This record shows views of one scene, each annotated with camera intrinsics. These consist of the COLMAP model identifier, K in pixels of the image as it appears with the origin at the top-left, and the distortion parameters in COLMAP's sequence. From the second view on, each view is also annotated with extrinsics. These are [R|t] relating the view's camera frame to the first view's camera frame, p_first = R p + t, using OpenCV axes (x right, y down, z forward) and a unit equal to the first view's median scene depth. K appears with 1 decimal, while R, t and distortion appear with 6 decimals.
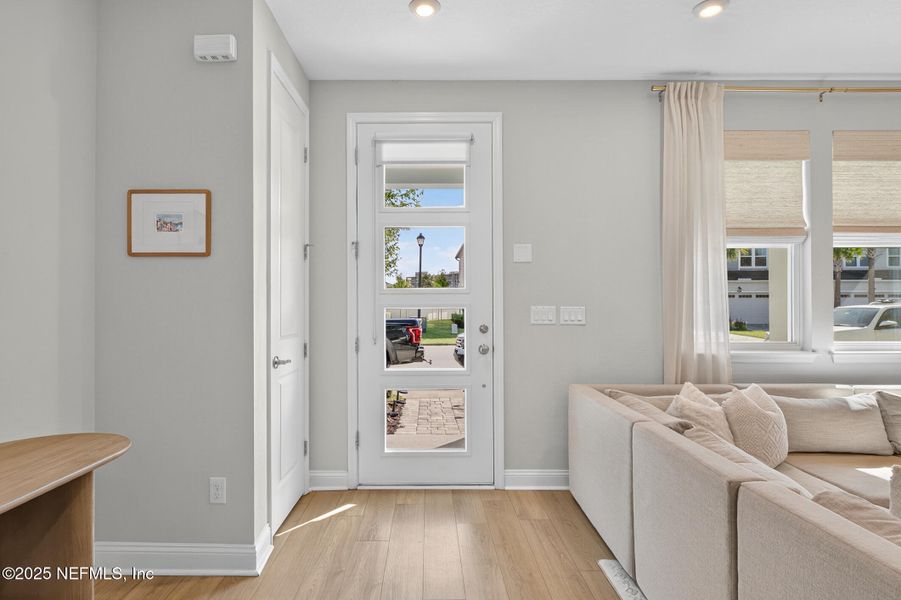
lens RADIAL K [[480.5, 0, 428.4], [0, 480.5, 305.0], [0, 0, 1]] dist [-0.000248, 0.000534]
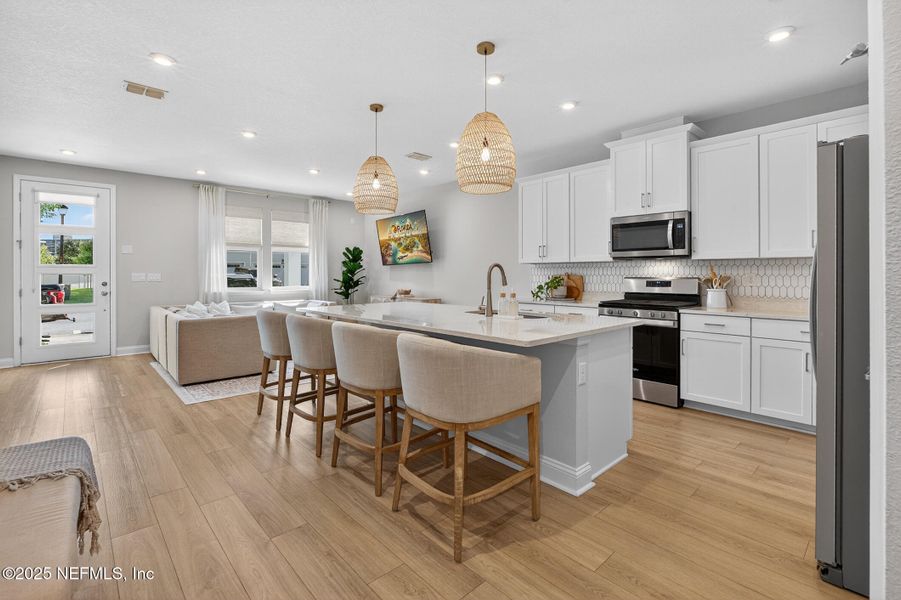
lens RADIAL K [[423.7, 0, 452.8], [0, 423.7, 273.5], [0, 0, 1]] dist [0.001288, 0.000756]
pose [[0.745385, 0.002615, 0.666629, 0.010863], [-0.002481, 0.999996, -0.001148, 0.001033], [-0.666630, -0.000798, 0.745388, -1.465670]]
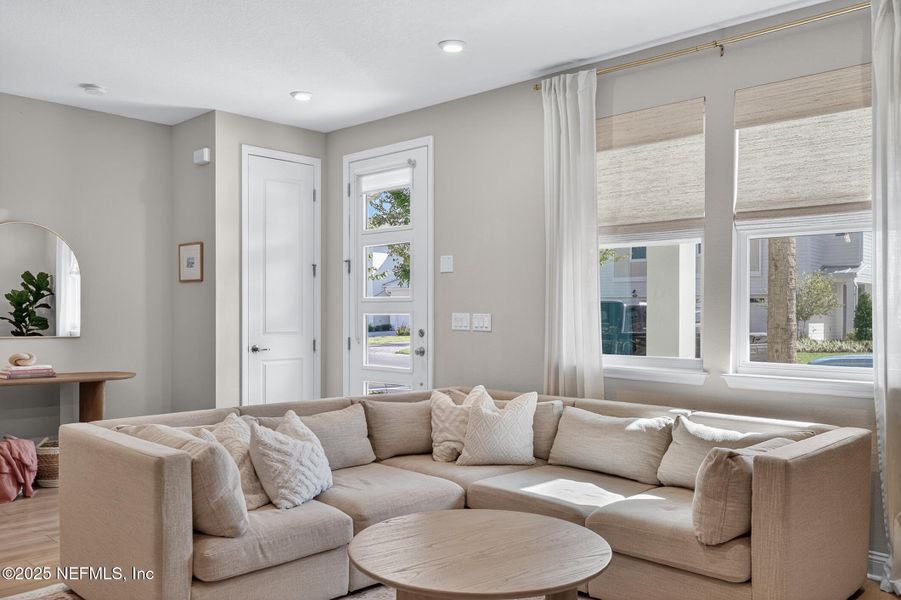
lens RADIAL K [[724.2, 0, 452.4], [0, 724.2, 338.0], [0, 0, 1]] dist [0.001052, 0.001253]
pose [[0.730761, 0.029535, -0.681995, 1.320528], [-0.008394, 0.999377, 0.034285, 0.002498], [0.682582, -0.019330, 0.730553, -0.180192]]
